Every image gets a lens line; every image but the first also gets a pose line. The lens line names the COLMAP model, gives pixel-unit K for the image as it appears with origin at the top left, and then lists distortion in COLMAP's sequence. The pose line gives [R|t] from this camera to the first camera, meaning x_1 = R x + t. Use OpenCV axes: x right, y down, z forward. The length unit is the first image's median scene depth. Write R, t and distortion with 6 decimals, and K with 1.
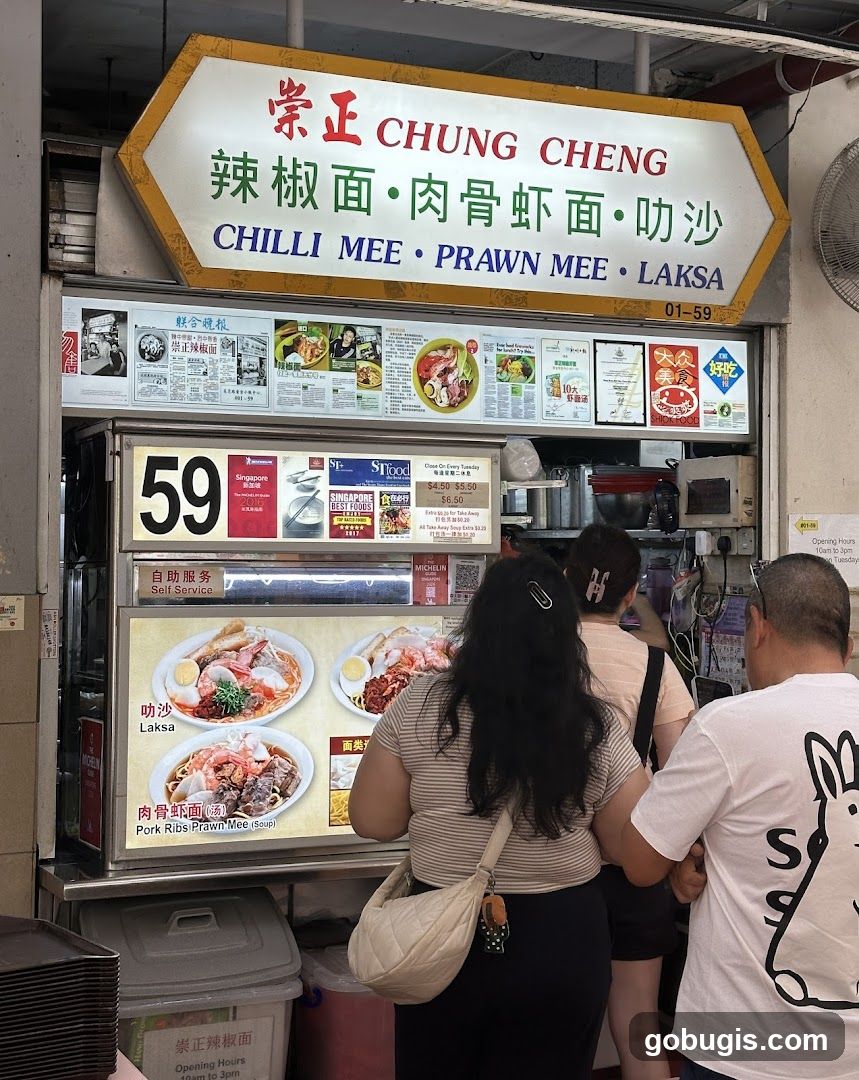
lens RADIAL K [[1771.9, 0, 452.3], [0, 1771.9, 526.8], [0, 0, 1]] dist [0.112422, 0.000000]
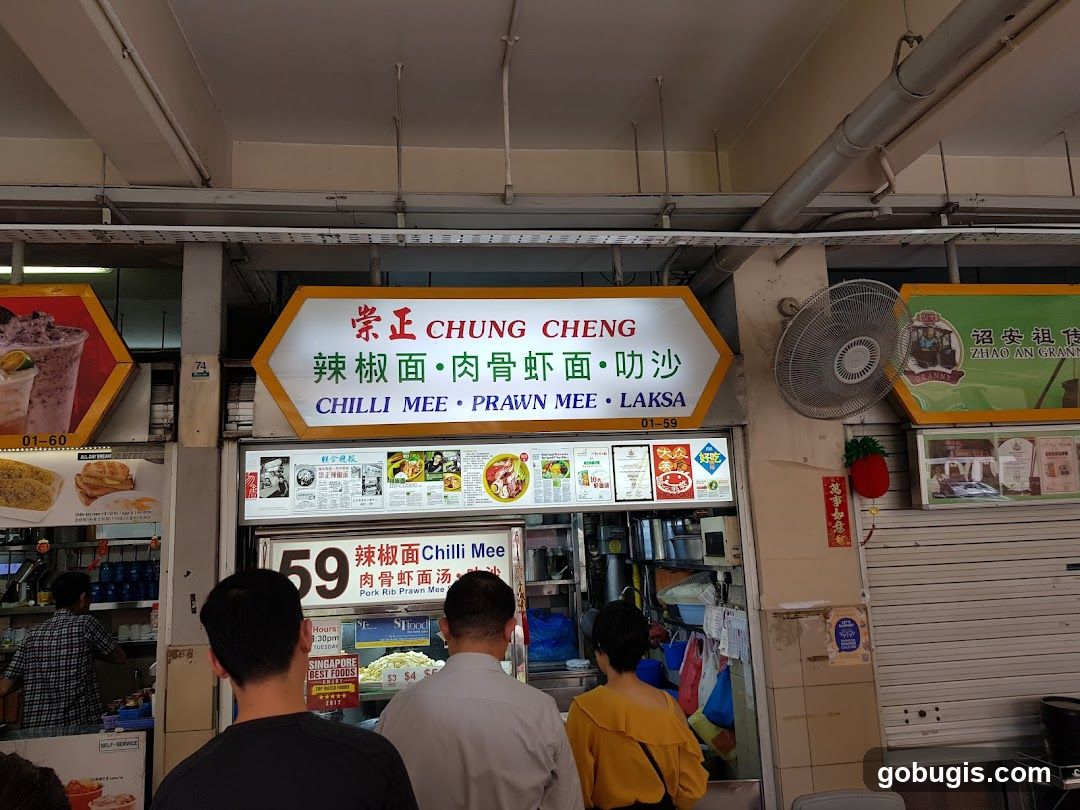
lens RADIAL K [[841.5, 0, 530.3], [0, 841.5, 398.7], [0, 0, 1]] dist [0.066768, -0.087199]
pose [[0.953968, -0.098412, -0.283302, 0.242711], [0.053590, 0.985362, -0.161835, -0.035093], [0.295081, 0.139204, 0.945277, 0.319983]]
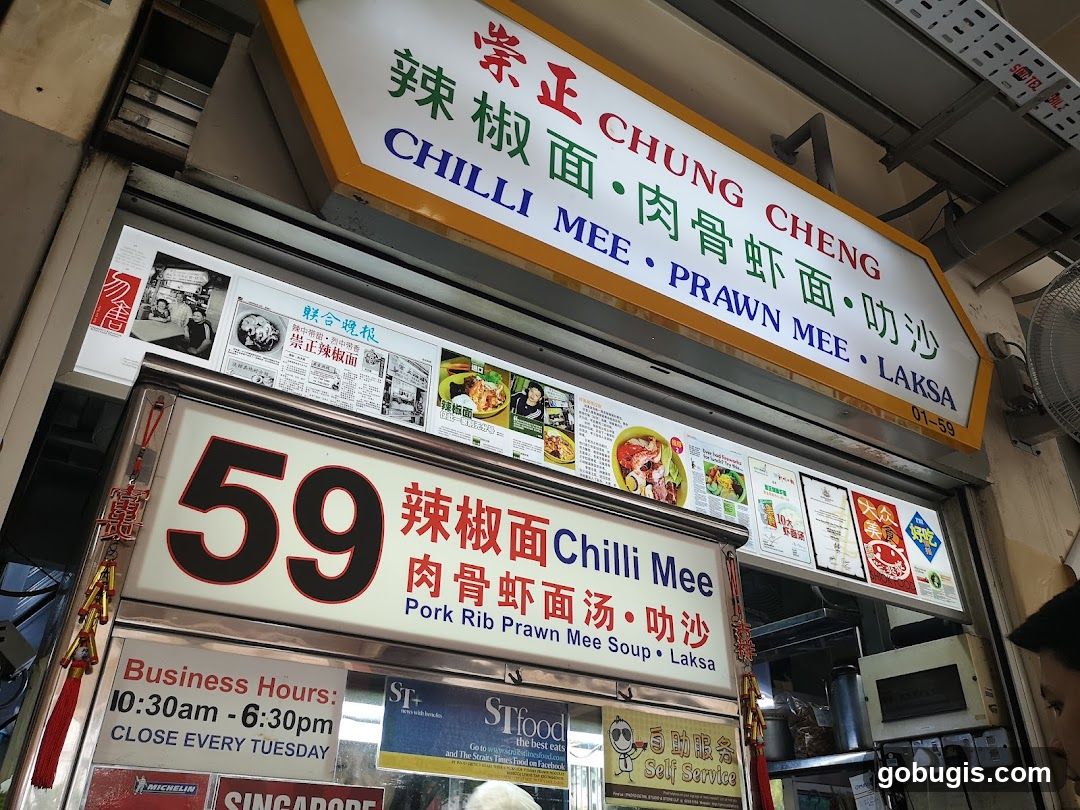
lens RADIAL K [[841.5, 0, 544.4], [0, 841.5, 404.3], [0, 0, 1]] dist [0.066768, -0.087199]
pose [[0.991027, 0.074523, 0.110957, -0.095647], [-0.010974, 0.872703, -0.488129, 0.070433], [-0.133209, 0.482531, 0.865690, 0.714065]]
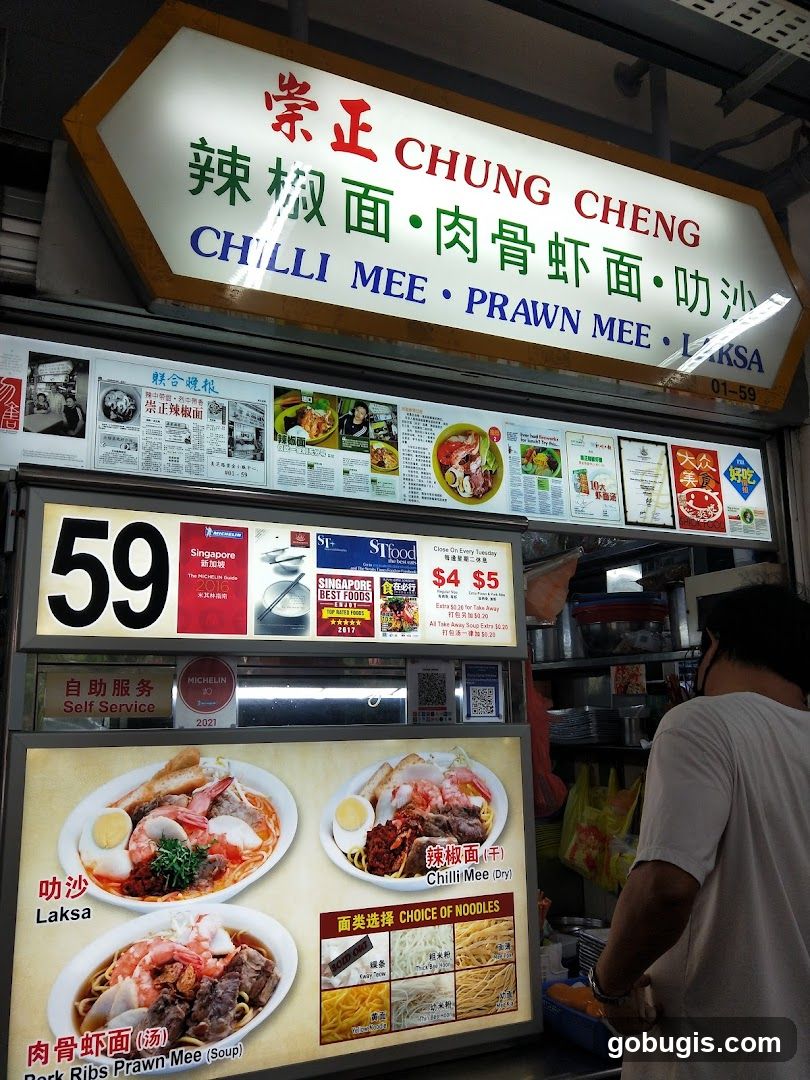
lens RADIAL K [[900.9, 0, 397.2], [0, 900.9, 544.6], [0, 0, 1]] dist [0.094742, -0.260679]
pose [[0.999740, -0.017619, 0.014477, -0.049126], [0.019830, 0.985175, -0.170400, 0.033118], [-0.011261, 0.170643, 0.985269, 0.590146]]
